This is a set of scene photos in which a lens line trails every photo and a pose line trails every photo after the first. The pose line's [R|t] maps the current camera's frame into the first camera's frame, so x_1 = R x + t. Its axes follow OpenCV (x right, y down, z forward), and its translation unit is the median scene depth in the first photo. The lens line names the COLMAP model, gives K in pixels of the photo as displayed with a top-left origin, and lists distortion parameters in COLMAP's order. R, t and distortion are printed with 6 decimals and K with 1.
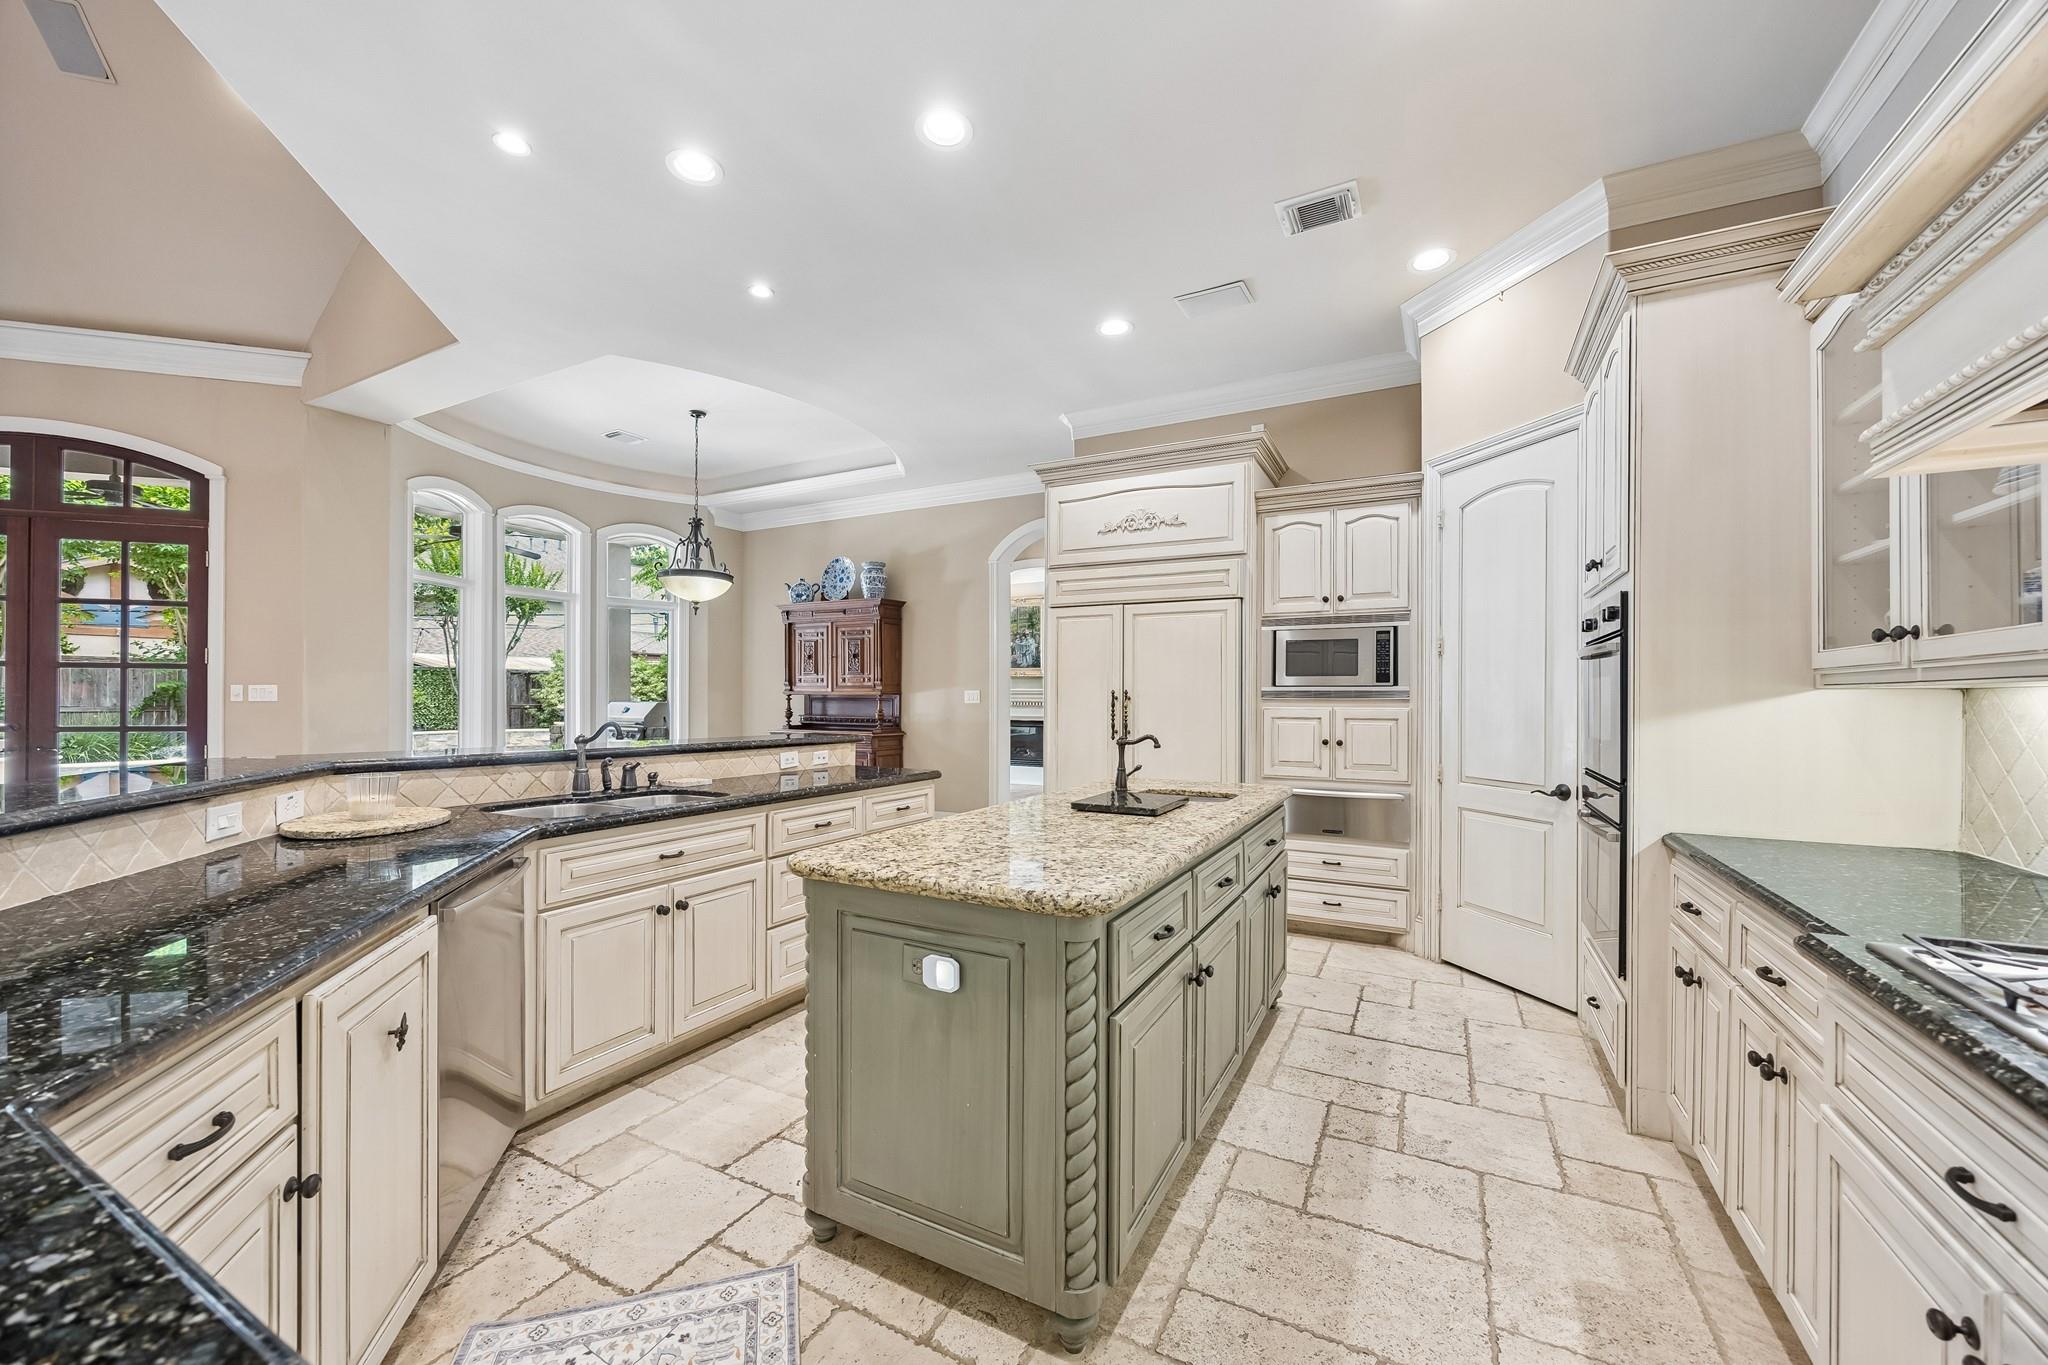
lens RADIAL K [[786.5, 0, 1020.9], [0, 786.5, 696.7], [0, 0, 1]] dist [-0.000235, 0.000188]
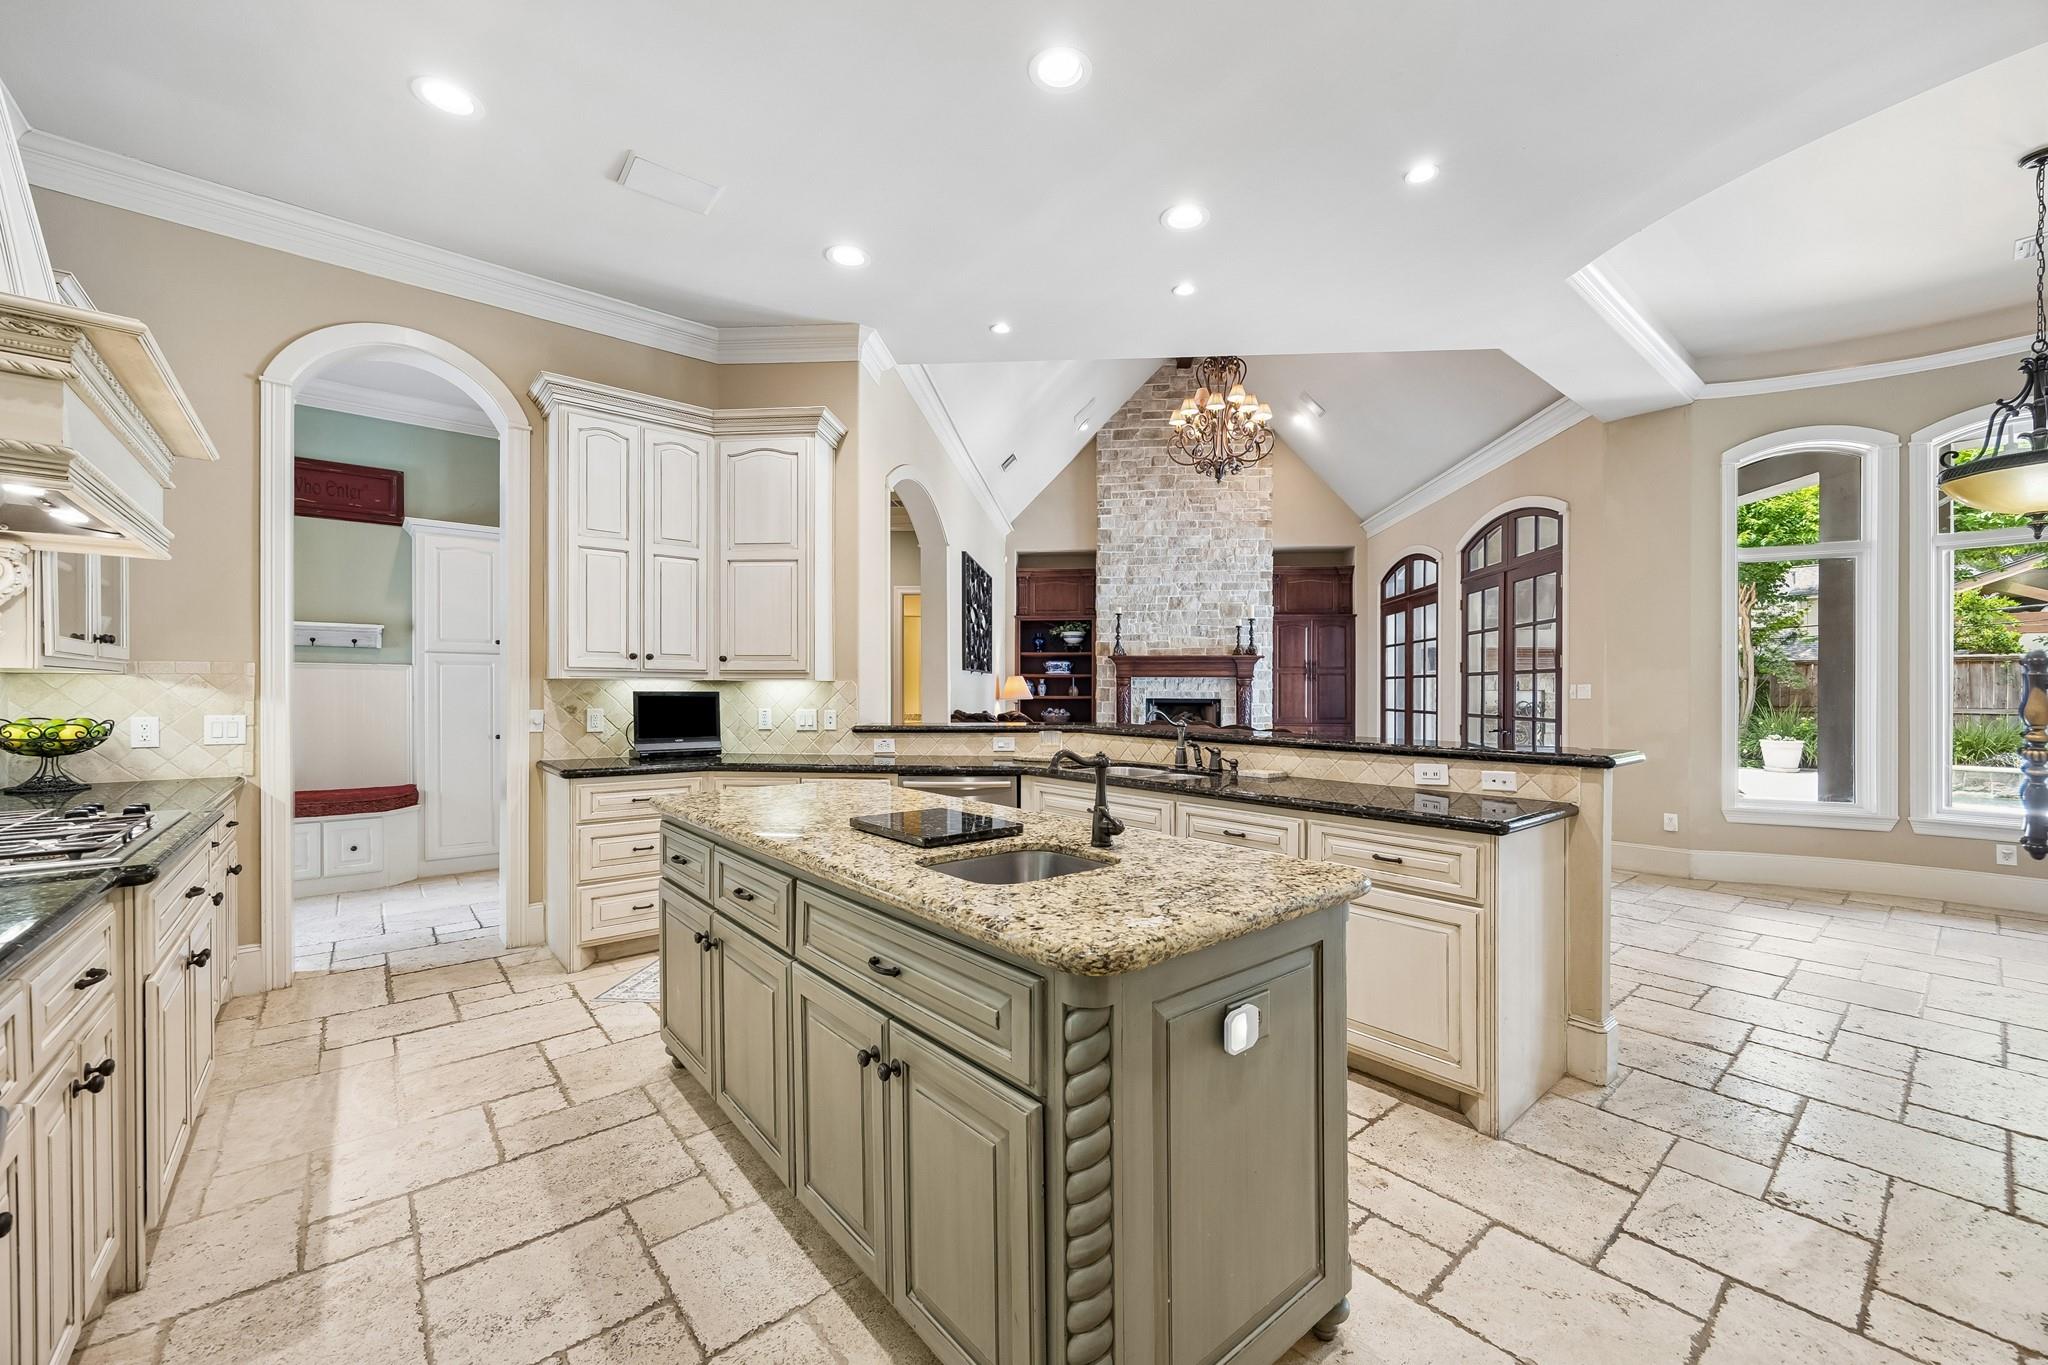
lens RADIAL K [[786.5, 0, 1015.3], [0, 786.5, 704.9], [0, 0, 1]] dist [-0.000235, 0.000188]
pose [[-0.379213, 0.009064, -0.925265, 0.513910], [-0.002561, 0.999938, 0.010845, 0.007345], [0.925306, 0.006482, -0.379166, 0.869467]]
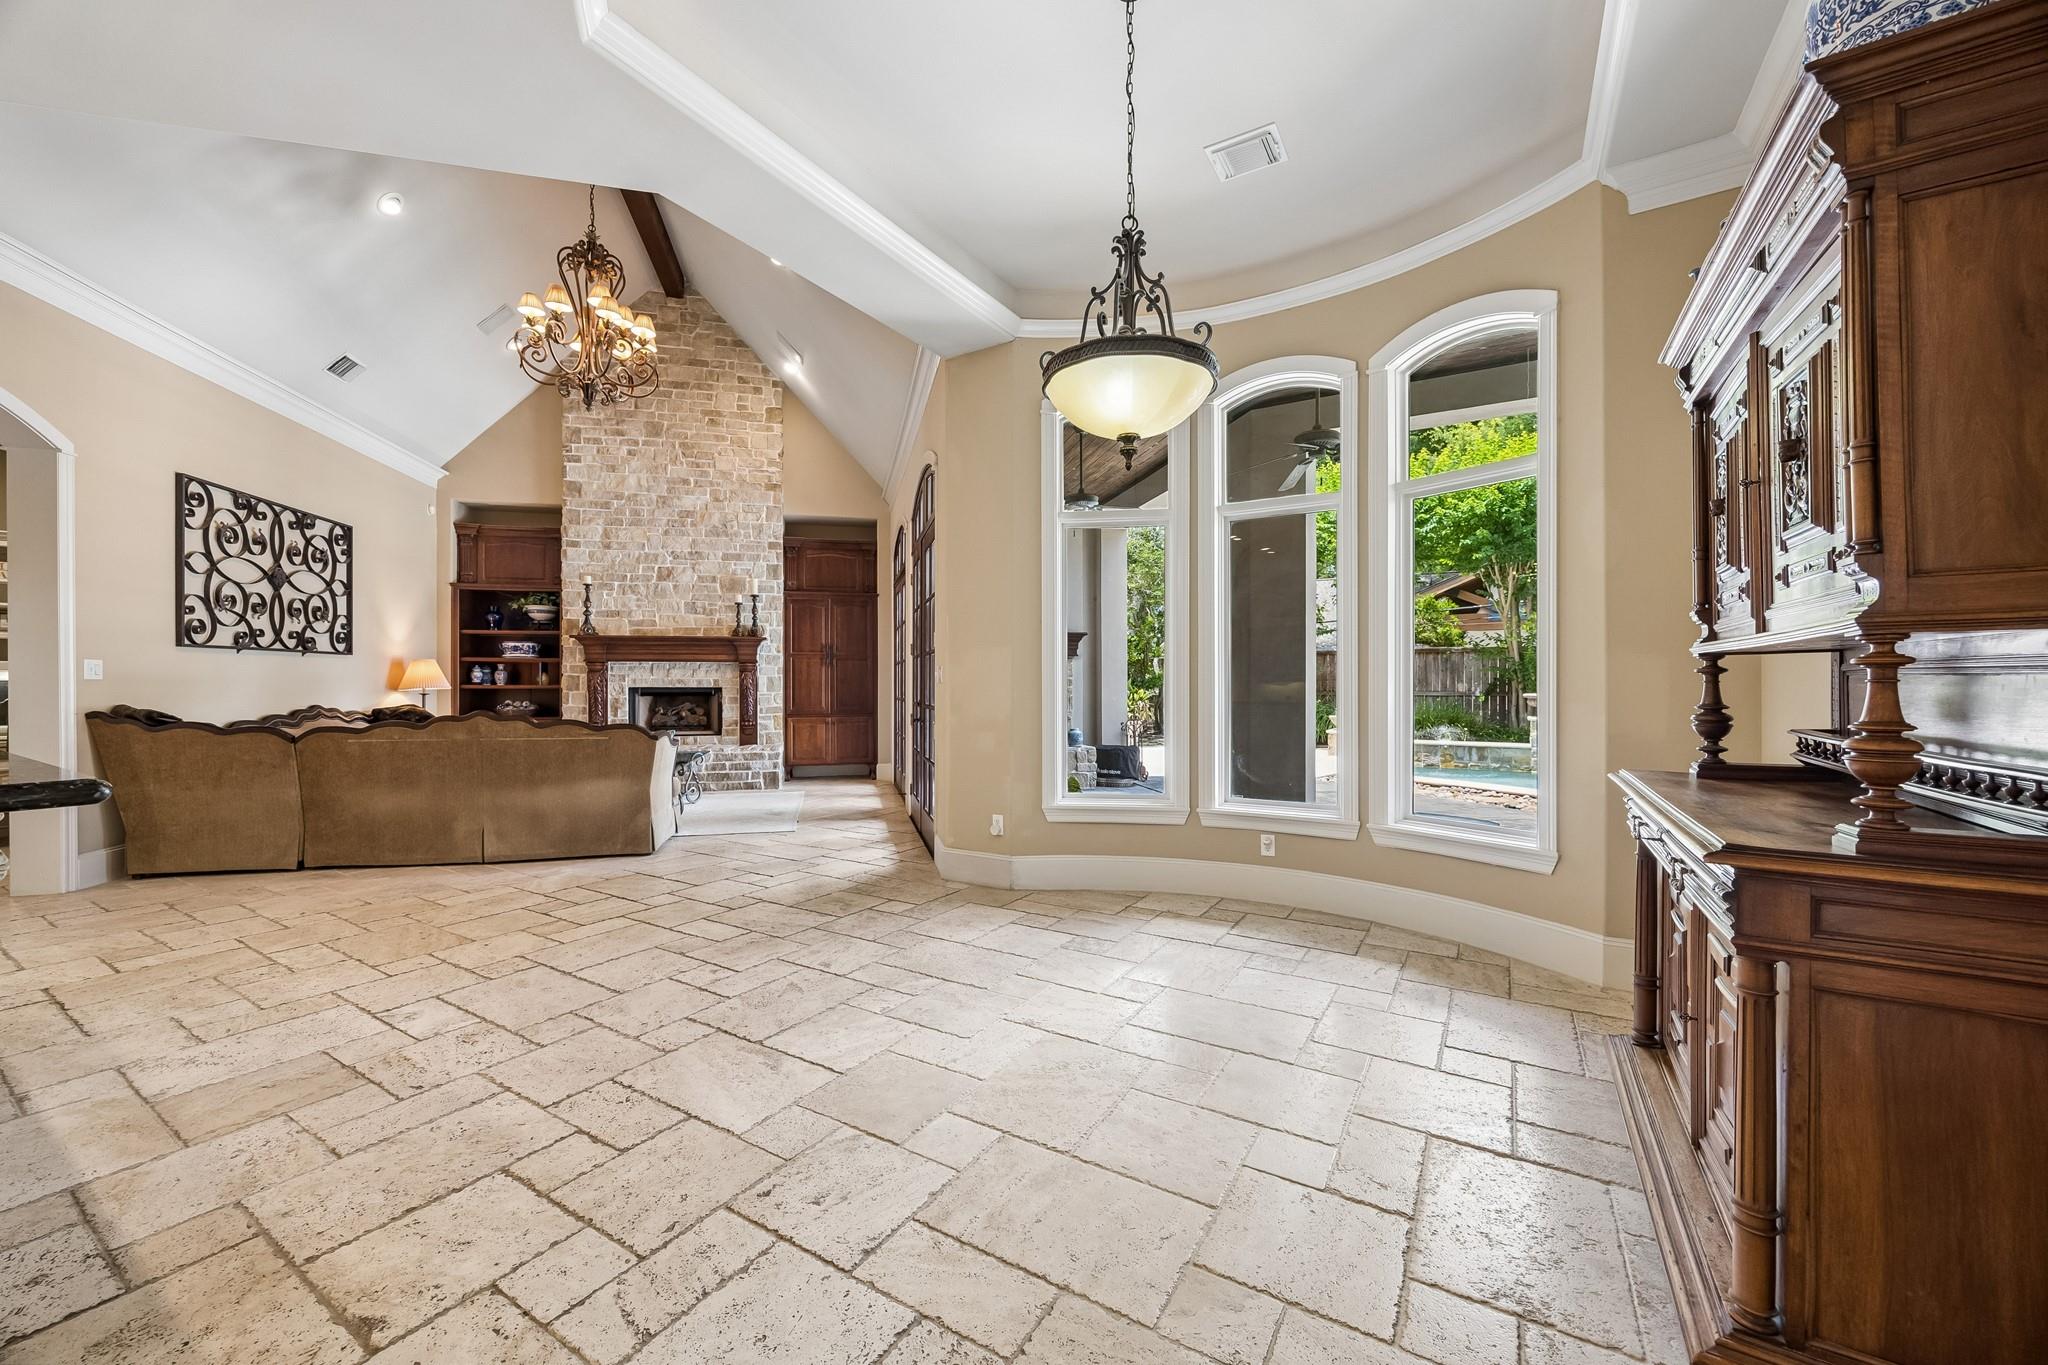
lens RADIAL K [[786.5, 0, 1021.9], [0, 786.5, 672.5], [0, 0, 1]] dist [-0.000235, 0.000188]
pose [[-0.051957, -0.018357, -0.998481, 0.015642], [0.004170, 0.999818, -0.018599, 0.016177], [0.998641, -0.005130, -0.051871, 1.483186]]
